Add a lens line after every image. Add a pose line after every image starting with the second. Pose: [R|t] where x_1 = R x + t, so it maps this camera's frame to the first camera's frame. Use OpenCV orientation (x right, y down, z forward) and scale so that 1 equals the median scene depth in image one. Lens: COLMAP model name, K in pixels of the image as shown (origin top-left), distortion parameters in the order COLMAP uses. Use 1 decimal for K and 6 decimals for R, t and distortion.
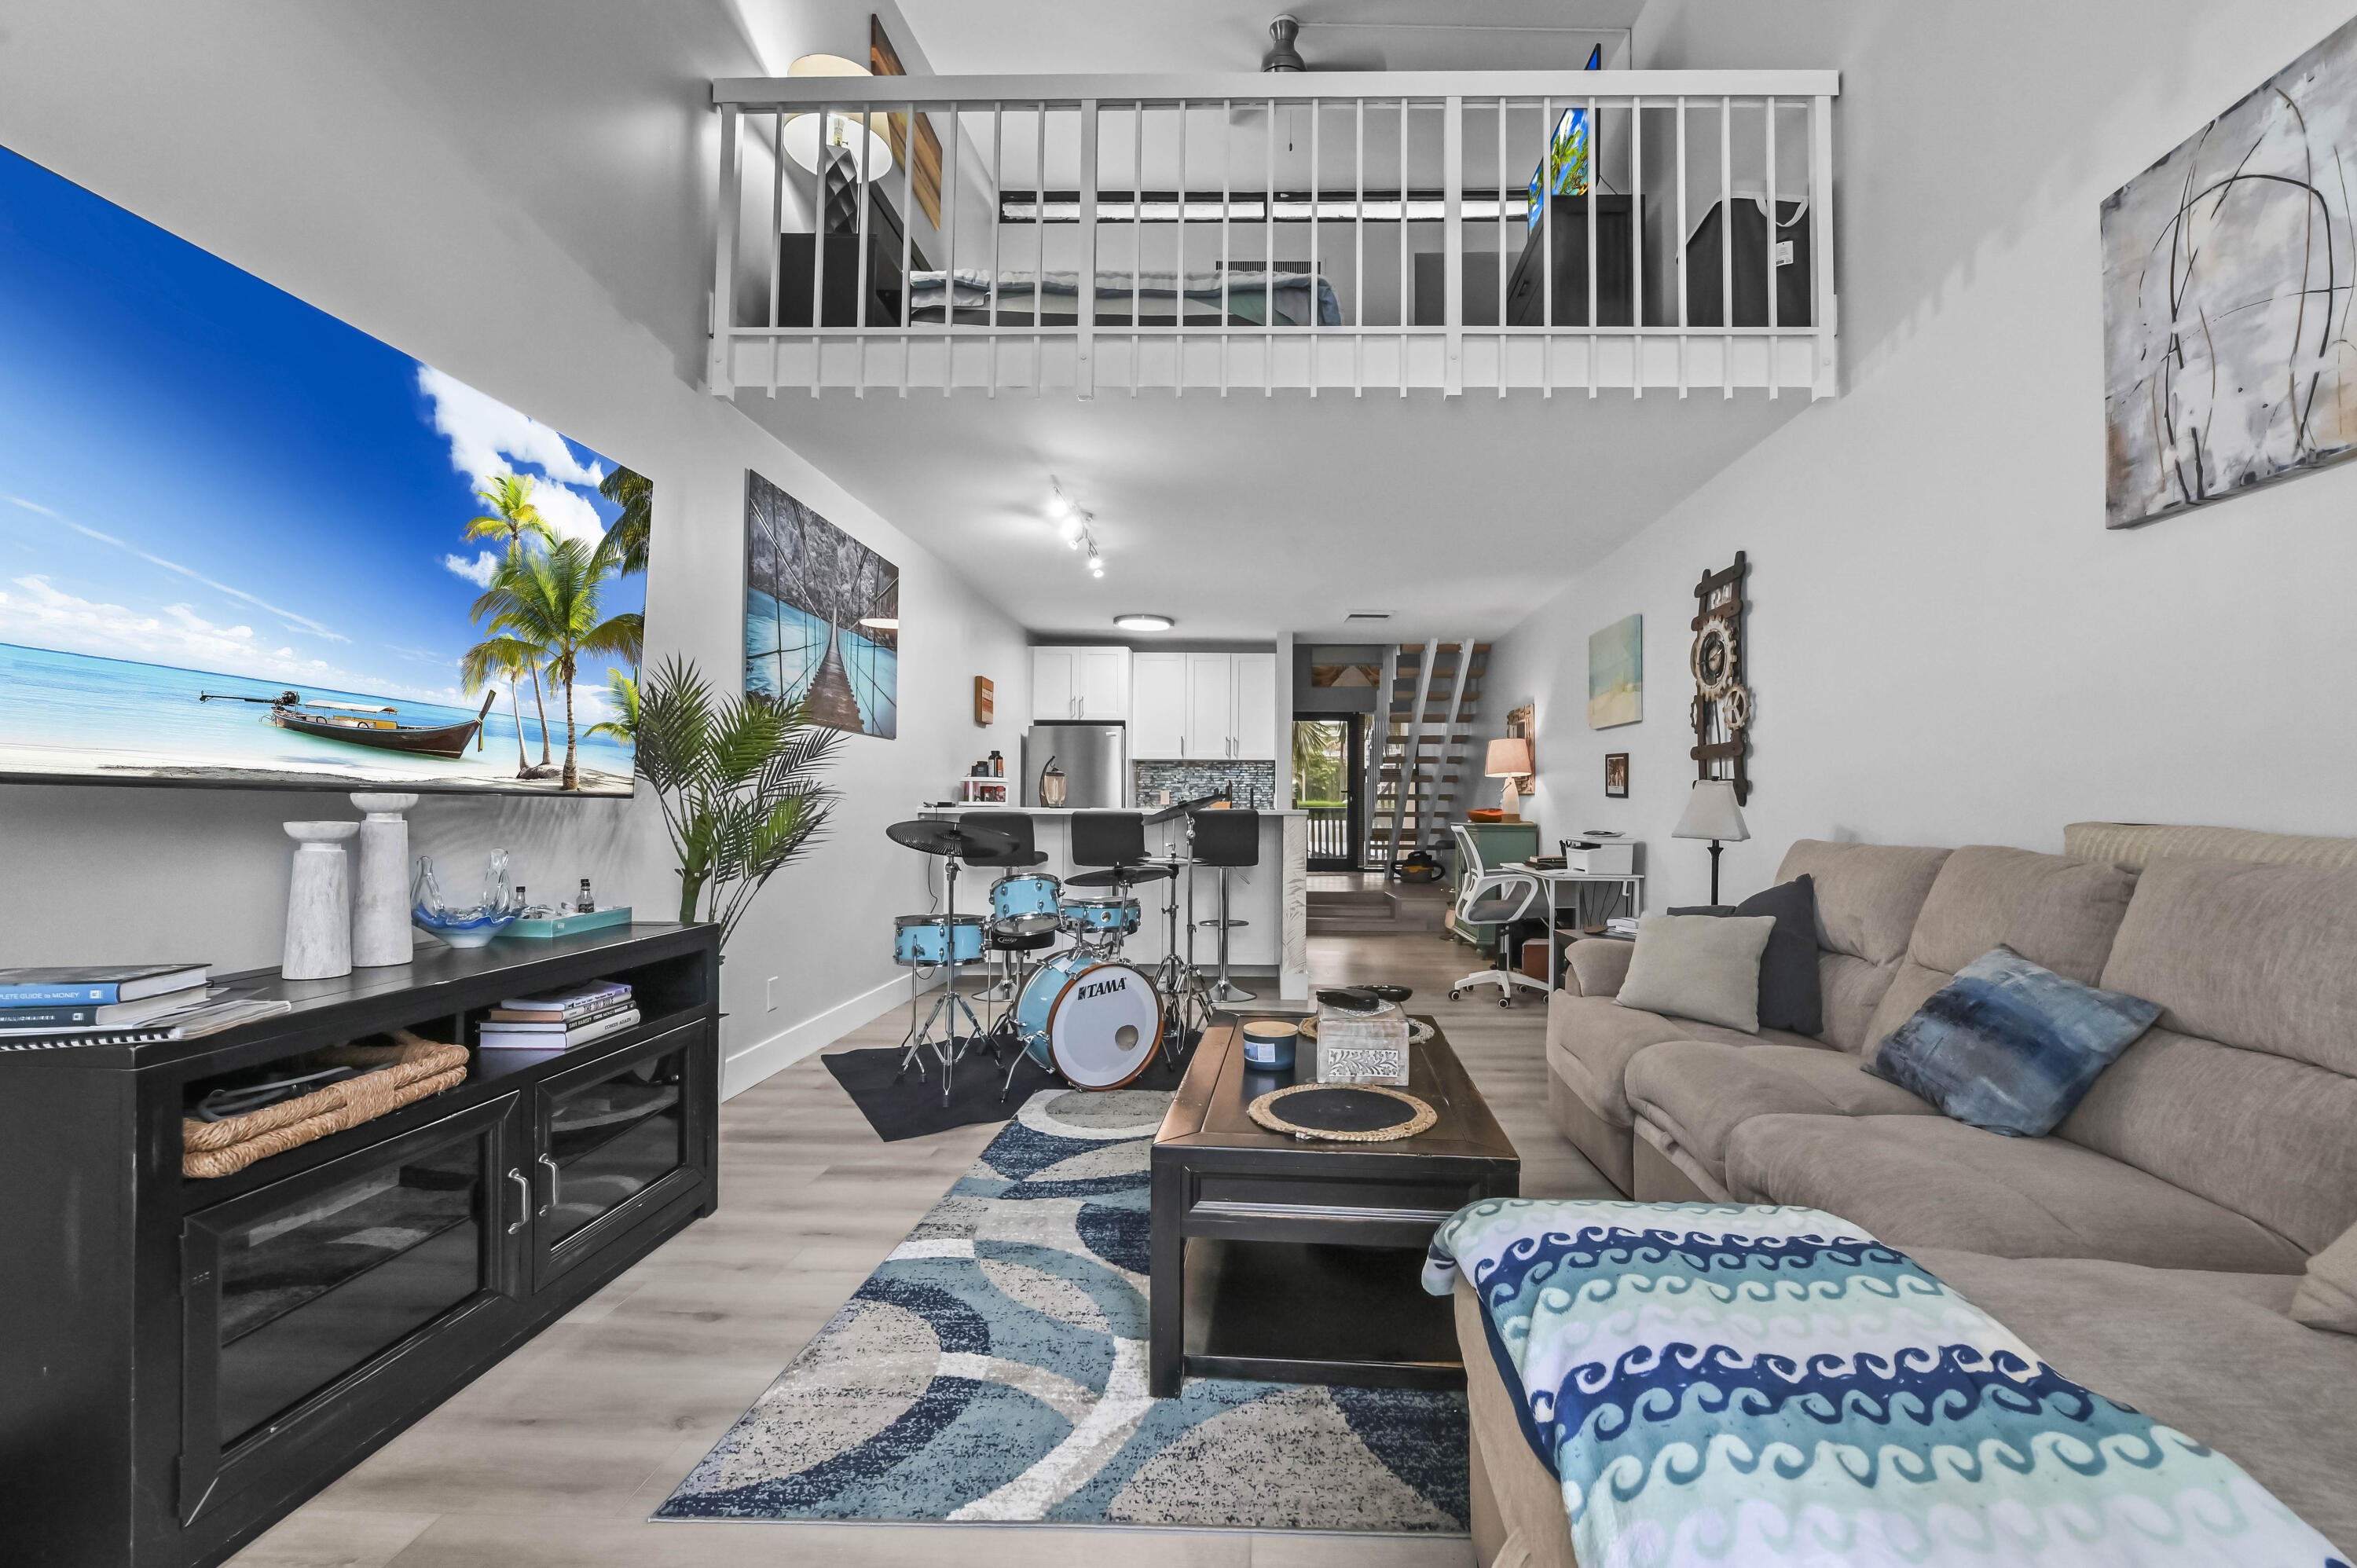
lens RADIAL K [[978.7, 0, 1241.8], [0, 978.7, 794.8], [0, 0, 1]] dist [-0.007595, -0.000477]
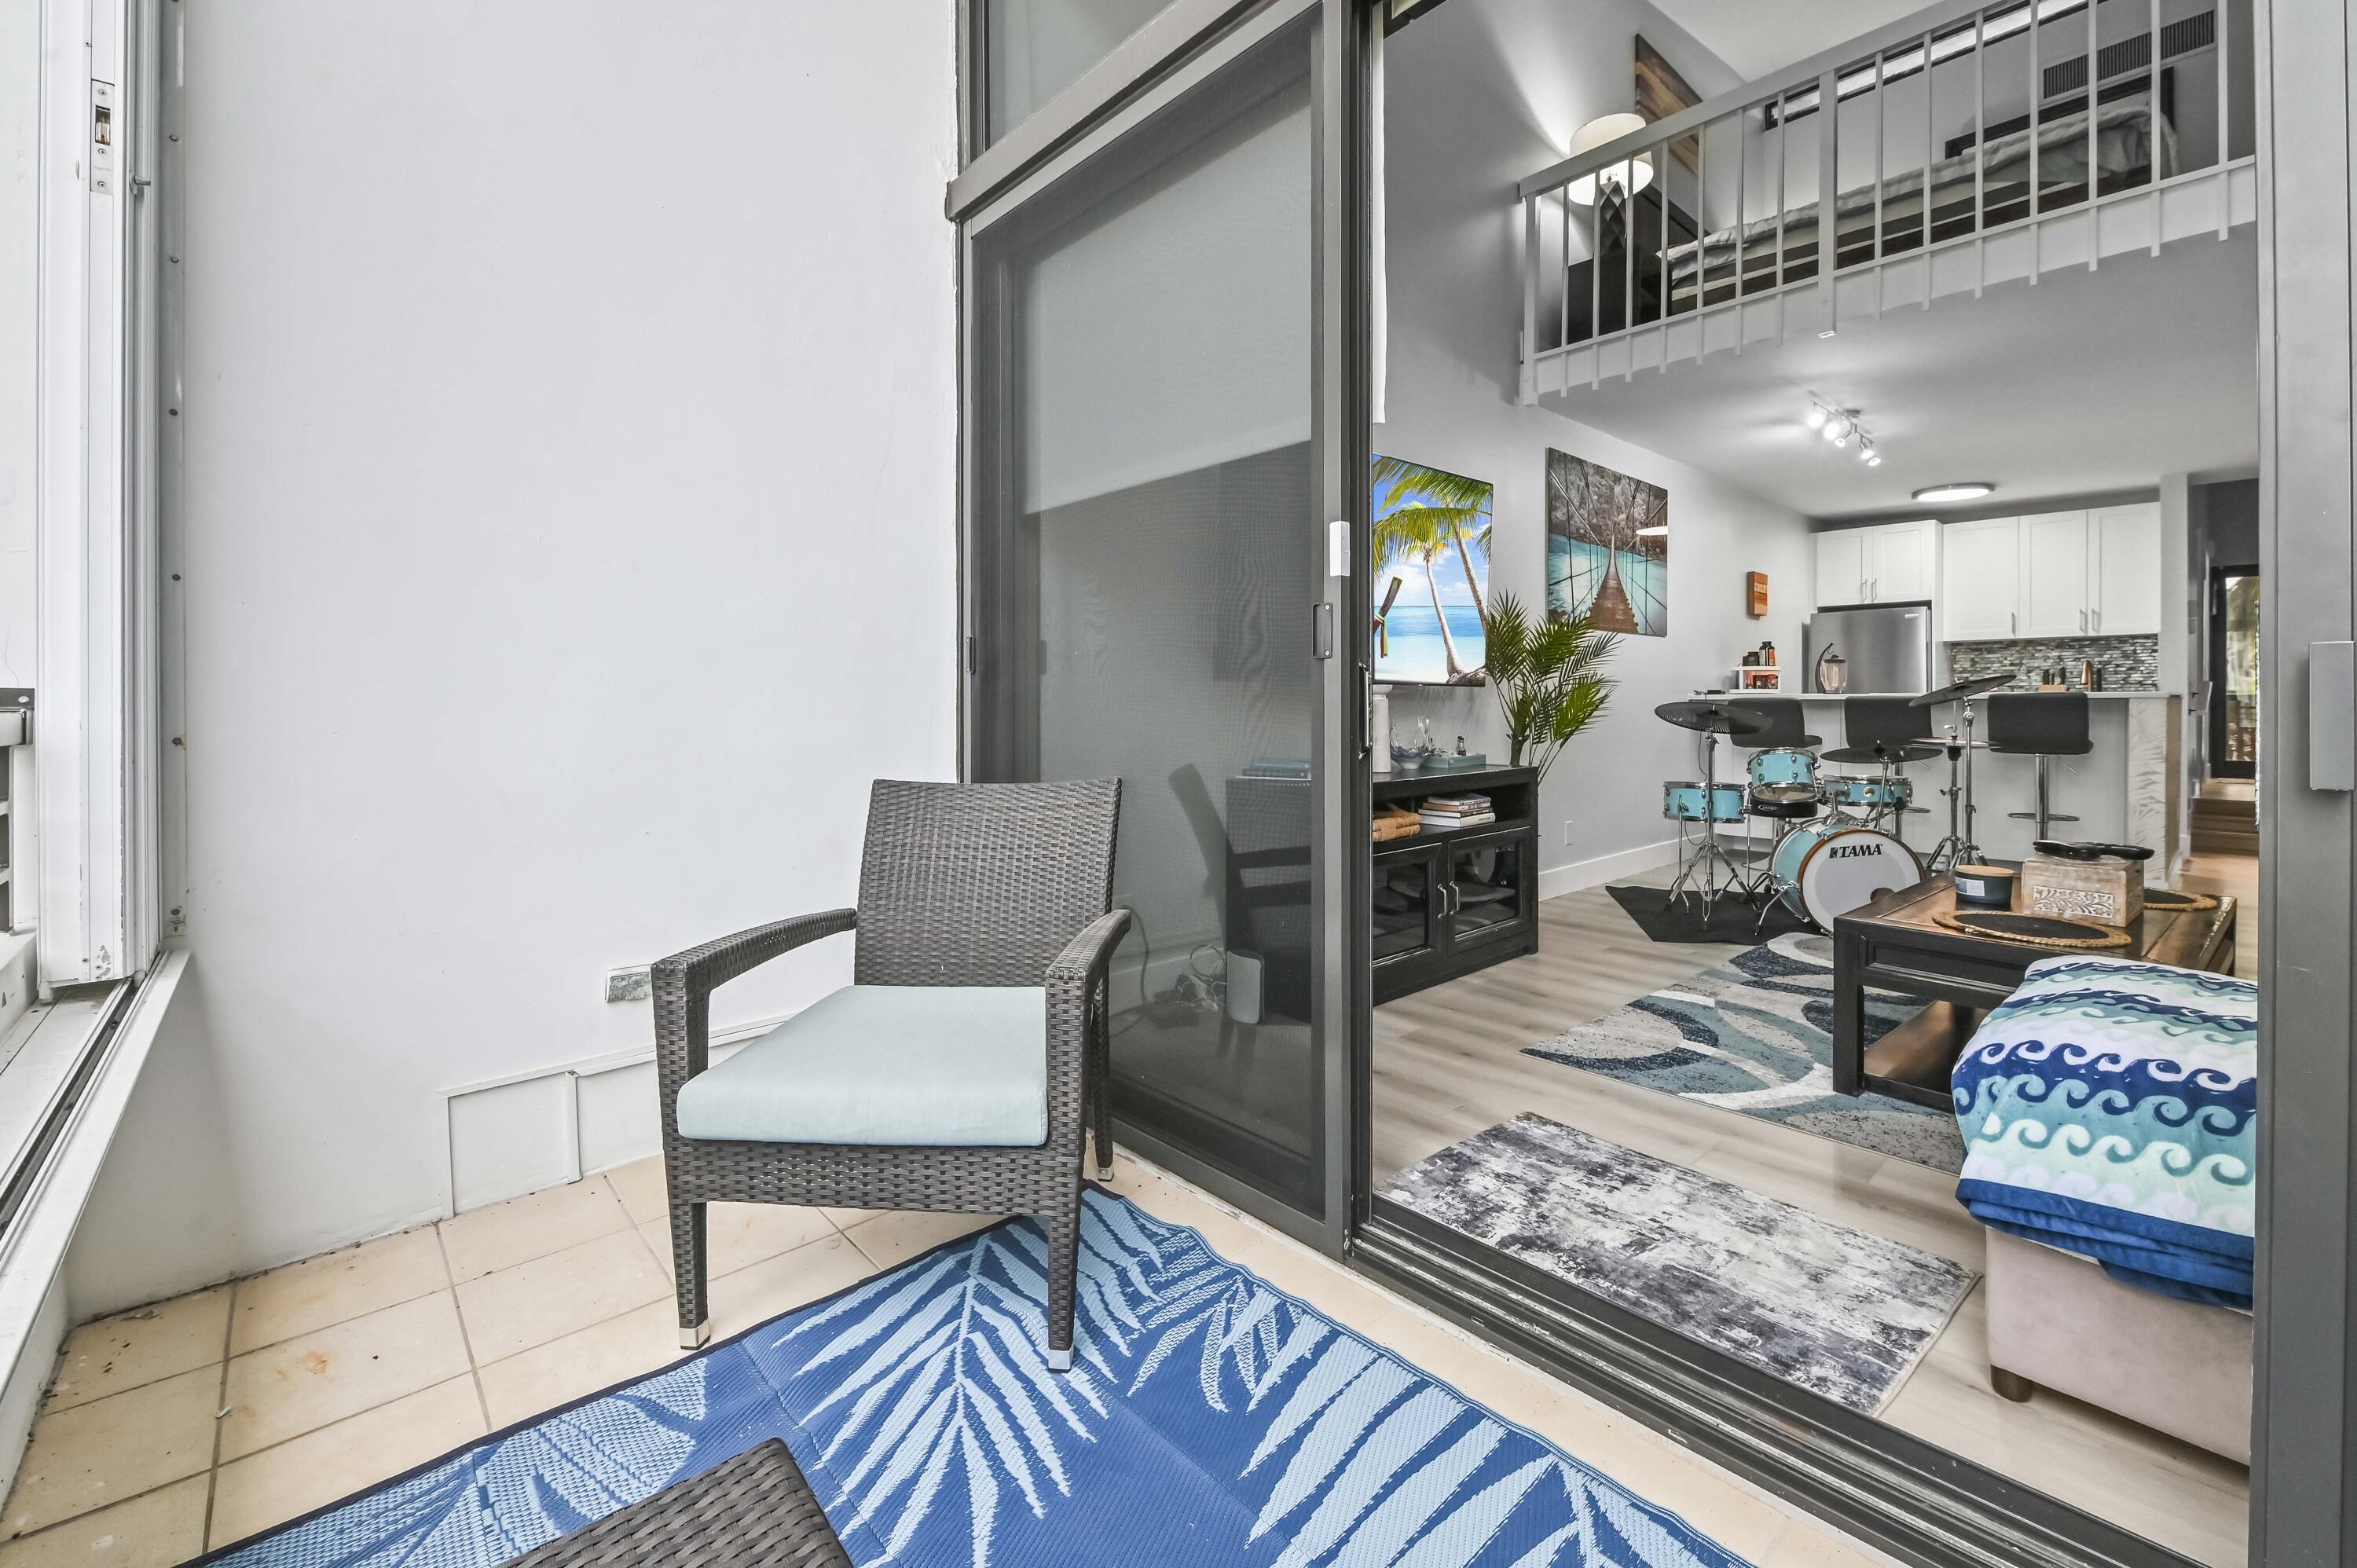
lens RADIAL K [[978.9, 0, 1194.1], [0, 978.9, 706.8], [0, 0, 1]] dist [-0.000648, 0.000262]
pose [[0.693554, -0.003515, -0.720396, 0.178135], [0.015613, 0.999827, 0.010153, 0.012289], [0.720236, -0.018290, 0.693488, -0.406442]]
